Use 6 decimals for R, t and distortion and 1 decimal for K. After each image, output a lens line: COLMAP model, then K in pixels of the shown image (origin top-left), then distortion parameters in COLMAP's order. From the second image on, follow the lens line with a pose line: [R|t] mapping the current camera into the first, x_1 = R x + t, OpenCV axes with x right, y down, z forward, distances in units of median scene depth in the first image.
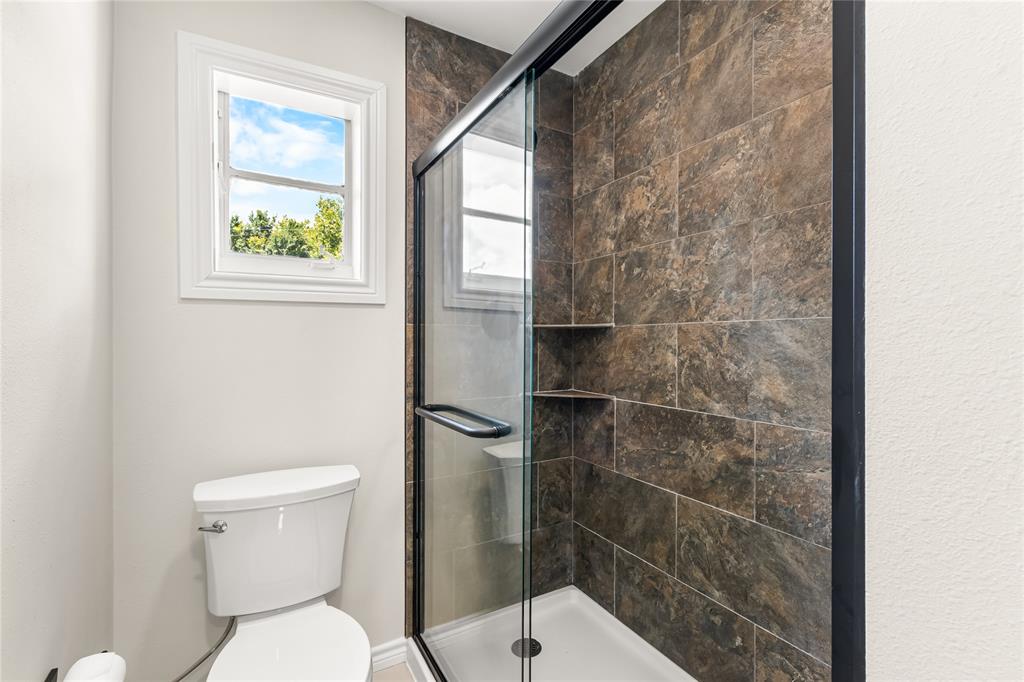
lens RADIAL K [[453.7, 0, 512.5], [0, 453.7, 337.2], [0, 0, 1]] dist [-0.000355, 0.000987]
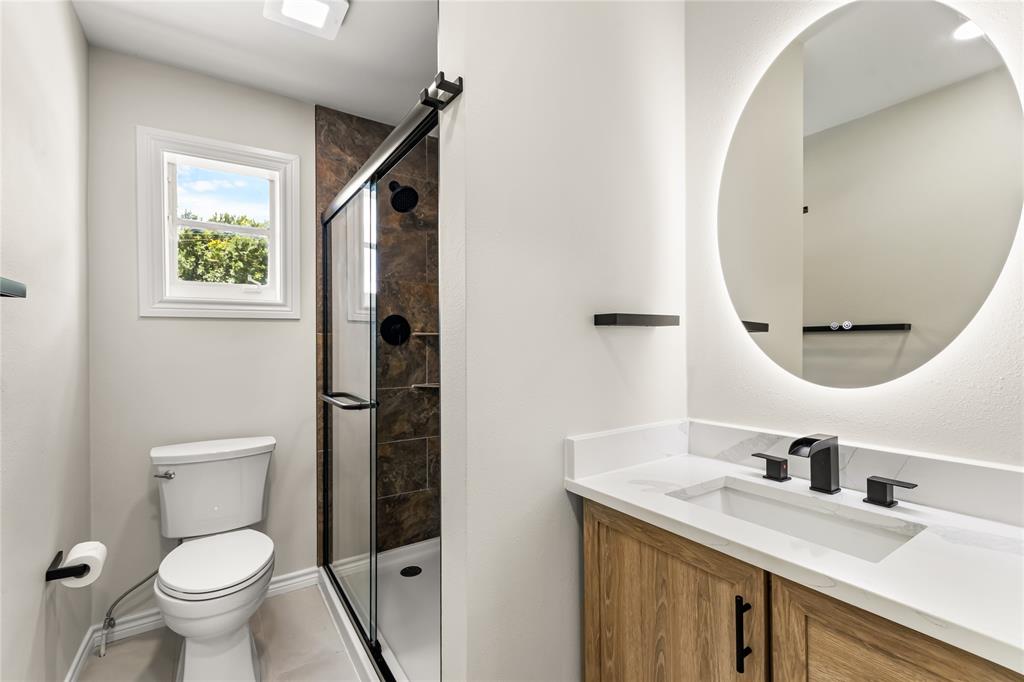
lens RADIAL K [[449.7, 0, 514.9], [0, 449.7, 340.0], [0, 0, 1]] dist [0.003439, -0.000017]
pose [[0.997494, -0.005278, 0.070559, 0.255909], [0.005337, 0.999986, -0.000646, -0.005288], [-0.070555, 0.001021, 0.997507, -0.370701]]
